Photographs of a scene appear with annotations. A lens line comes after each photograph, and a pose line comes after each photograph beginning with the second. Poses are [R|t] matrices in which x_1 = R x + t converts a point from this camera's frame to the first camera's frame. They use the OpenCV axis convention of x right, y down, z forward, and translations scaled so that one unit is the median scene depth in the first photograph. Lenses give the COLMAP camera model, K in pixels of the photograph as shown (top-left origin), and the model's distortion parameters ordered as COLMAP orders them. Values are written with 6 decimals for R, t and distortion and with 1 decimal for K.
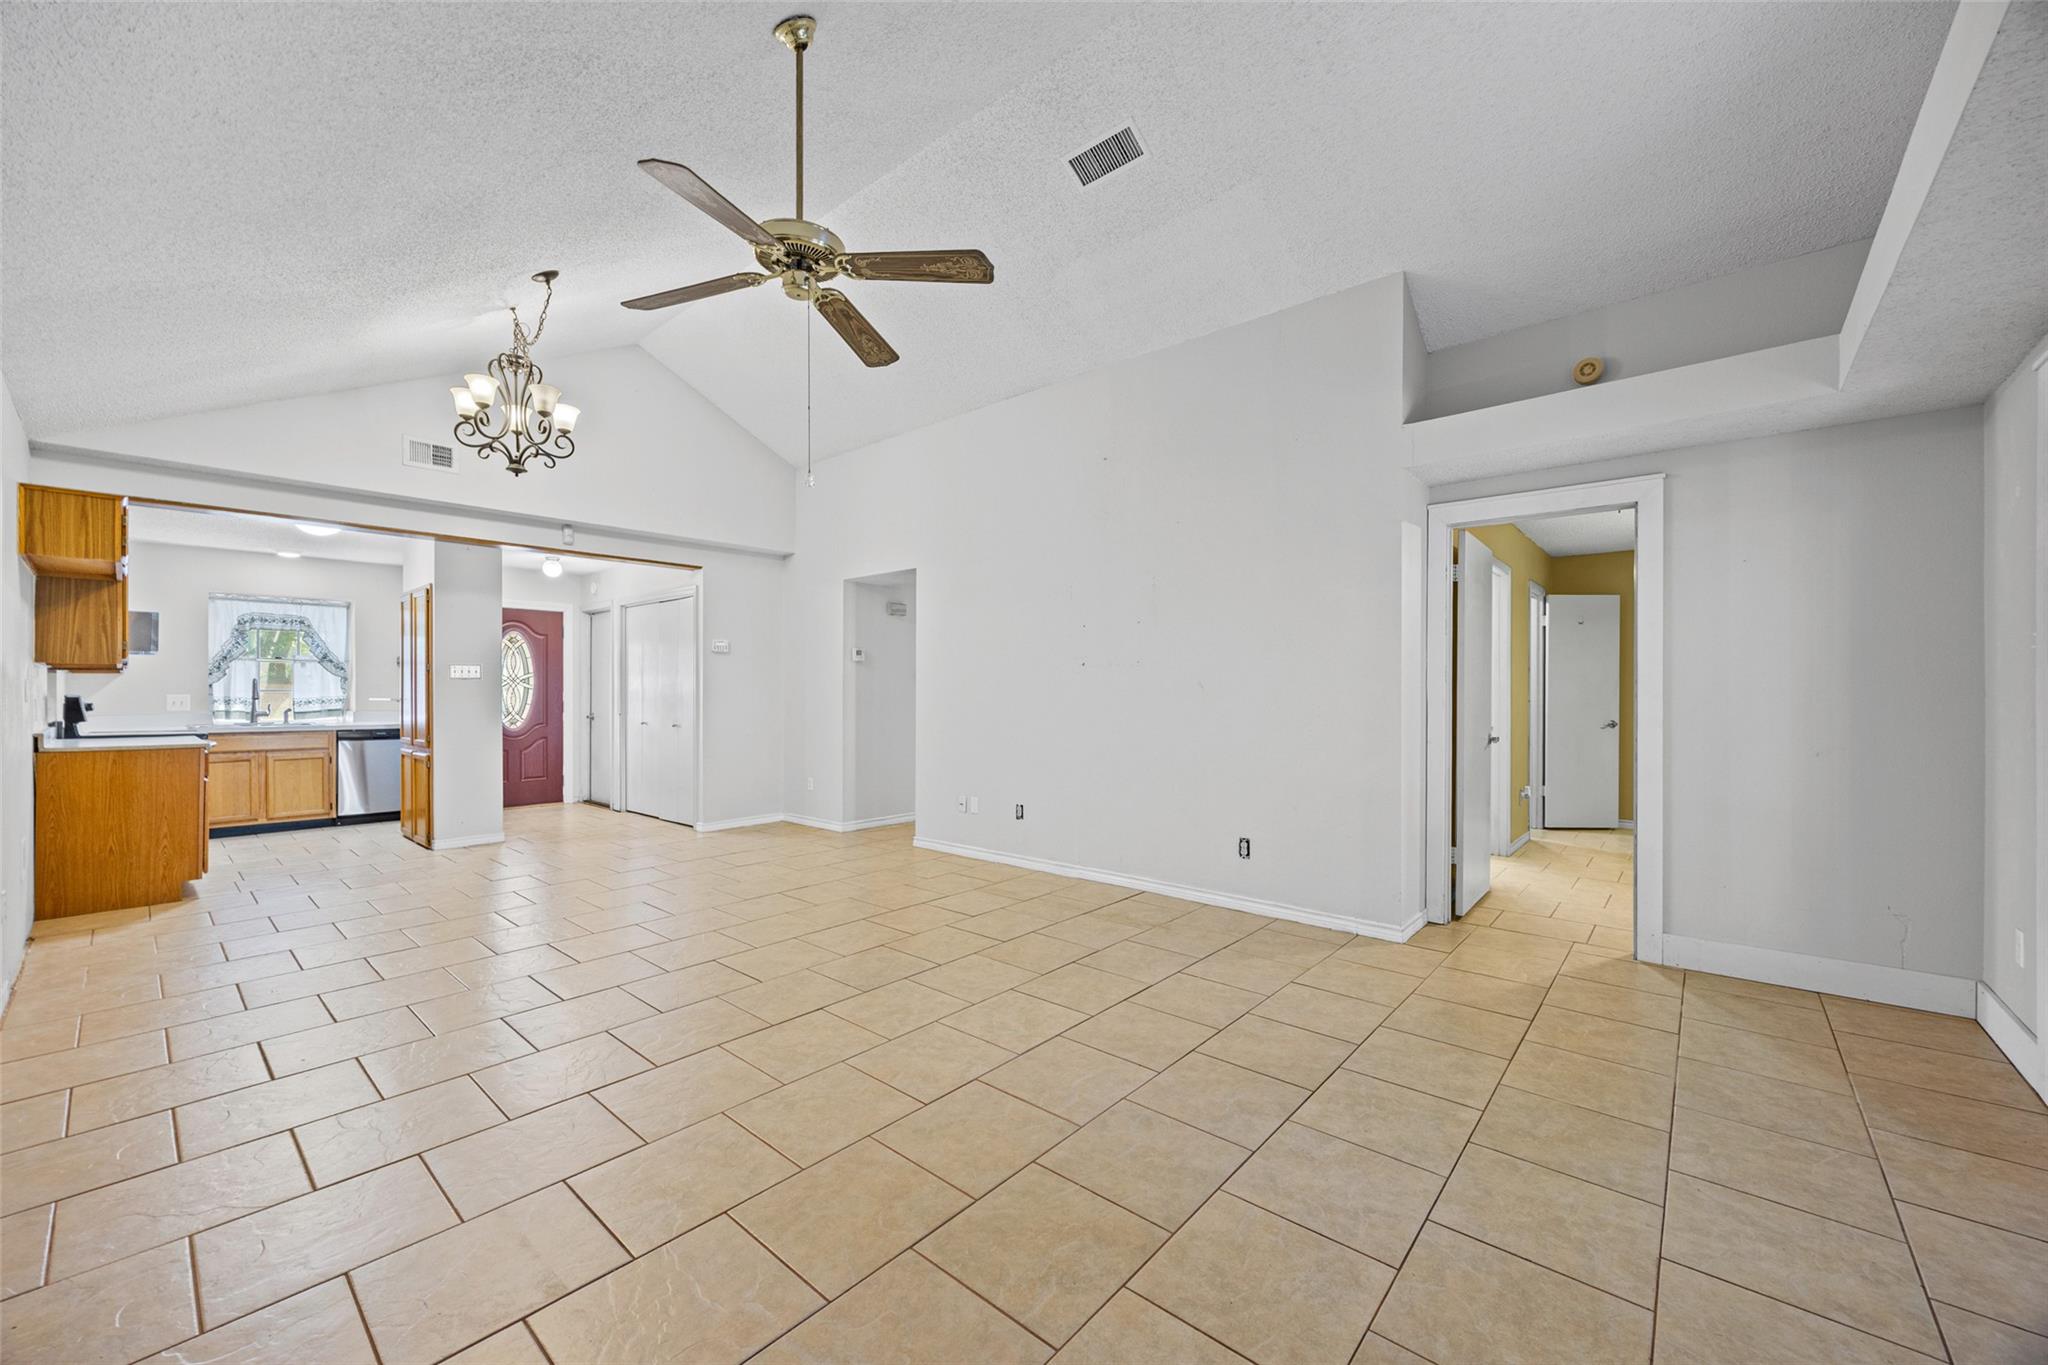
lens RADIAL K [[792.2, 0, 1035.1], [0, 792.2, 695.7], [0, 0, 1]] dist [-0.001433, -0.000026]
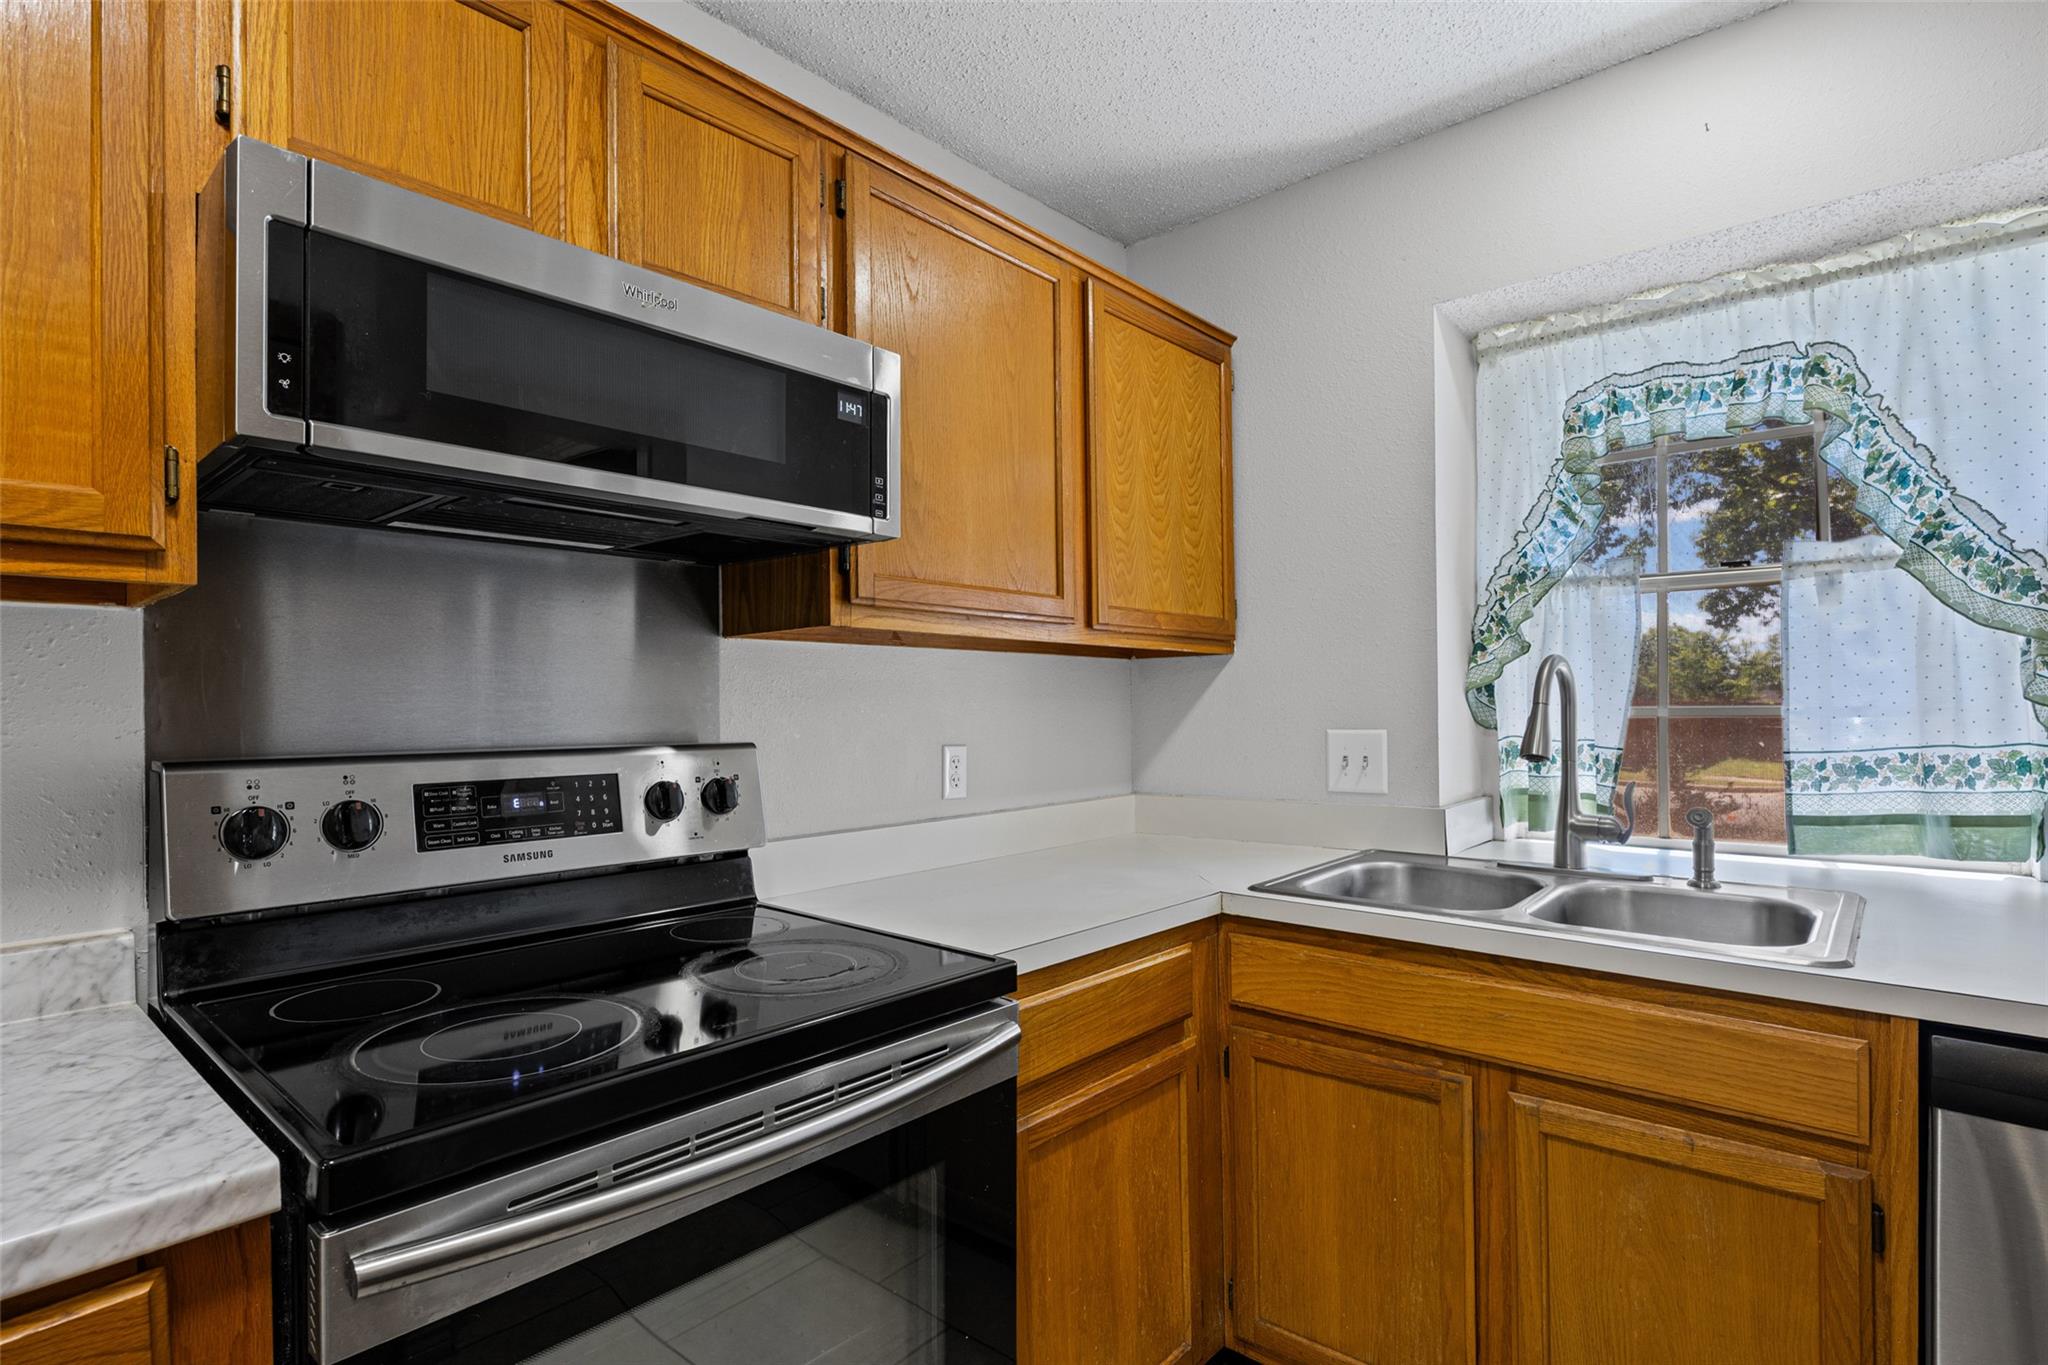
lens RADIAL K [[1009.4, 0, 1021.1], [0, 1009.4, 696.8], [0, 0, 1]] dist [-0.004791, -0.000803]
pose [[-0.006505, -0.007976, -0.999947, -1.134115], [0.000842, 0.999968, -0.007982, -0.014336], [0.999978, -0.000894, -0.006498, 1.351044]]
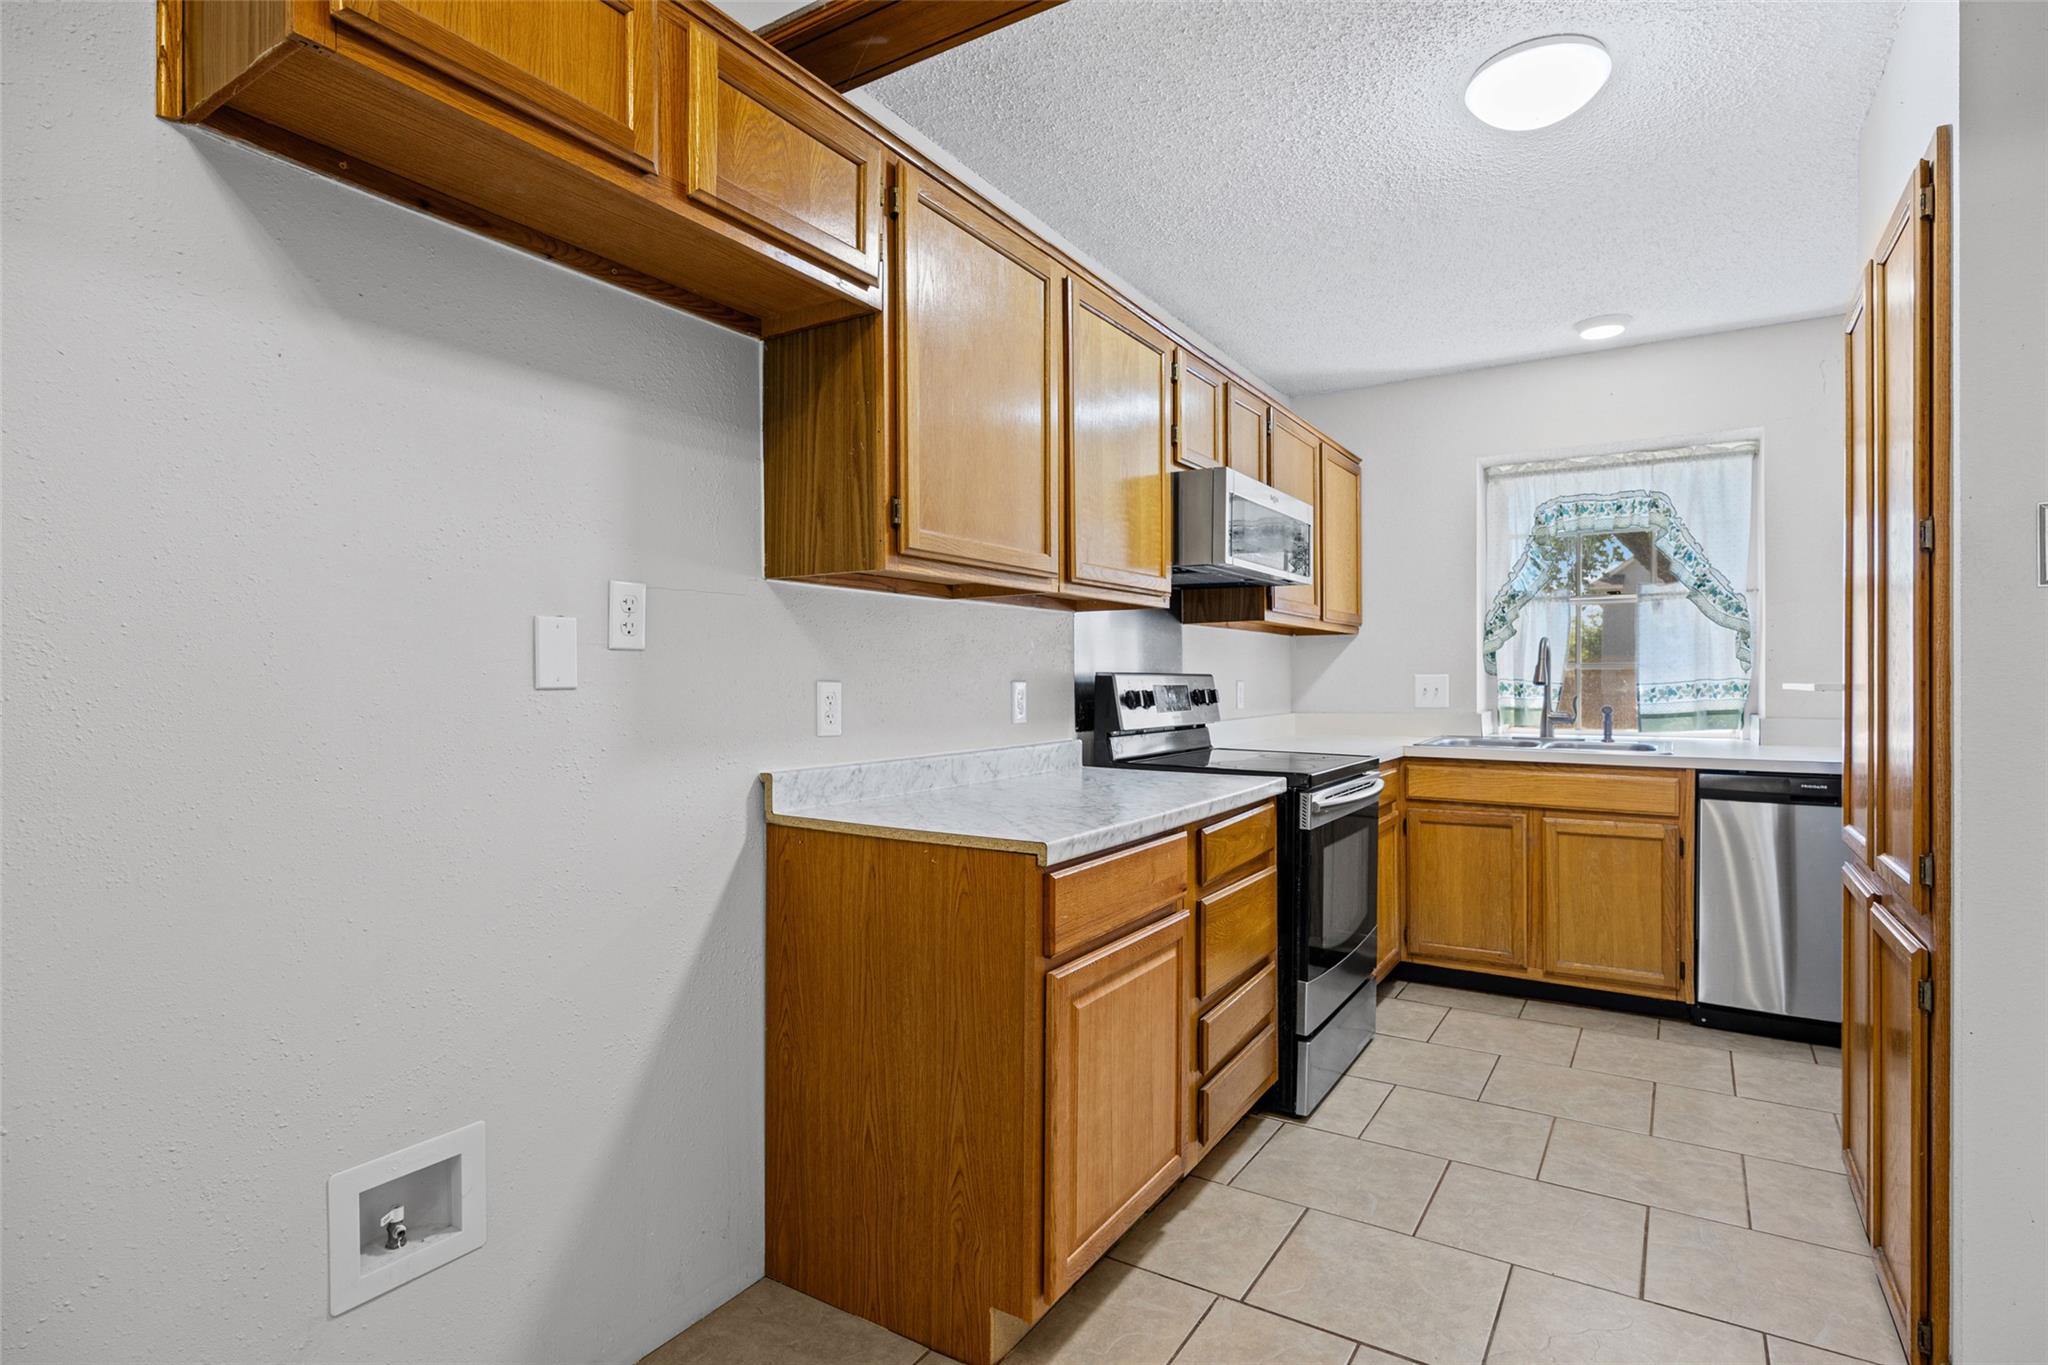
lens RADIAL K [[1030.2, 0, 1024.0], [0, 1030.2, 682.5], [0, 0, 1]] dist [0.000929, -0.000263]
pose [[0.150778, 0.003598, -0.988561, -0.722445], [-0.003417, 0.999989, 0.003118, 0.004183], [0.988562, 0.002908, 0.150789, 0.979629]]
